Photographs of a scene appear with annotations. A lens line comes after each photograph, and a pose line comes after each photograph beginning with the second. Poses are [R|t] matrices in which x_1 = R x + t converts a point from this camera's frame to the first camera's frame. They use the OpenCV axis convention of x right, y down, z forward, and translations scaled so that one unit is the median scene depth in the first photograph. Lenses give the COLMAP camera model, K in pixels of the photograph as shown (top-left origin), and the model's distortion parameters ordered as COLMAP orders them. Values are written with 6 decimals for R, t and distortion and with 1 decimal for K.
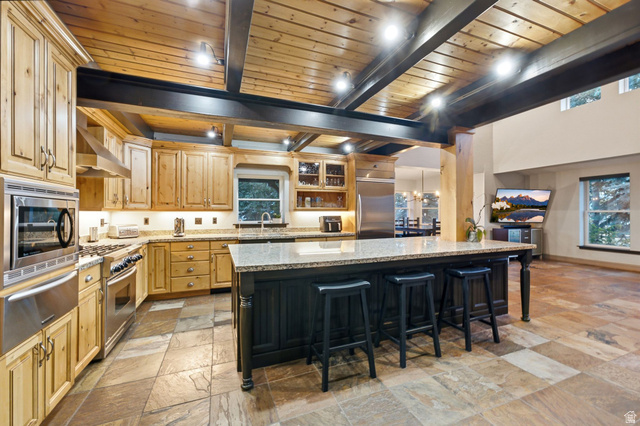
lens RADIAL K [[260.0, 0, 320.1], [0, 260.0, 213.6], [0, 0, 1]] dist [-0.002324, 0.000855]
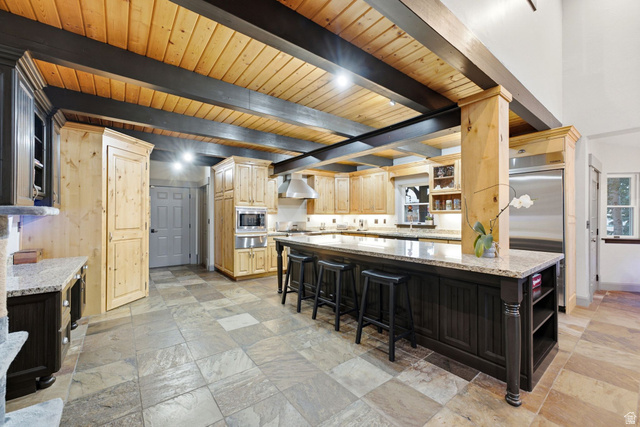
lens RADIAL K [[260.0, 0, 319.5], [0, 260.0, 213.6], [0, 0, 1]] dist [-0.002324, 0.000855]
pose [[0.283313, -0.006651, -0.959004, 1.159622], [-0.004208, 0.999958, -0.008178, 0.000075], [0.959018, 0.006352, 0.283273, 0.399009]]
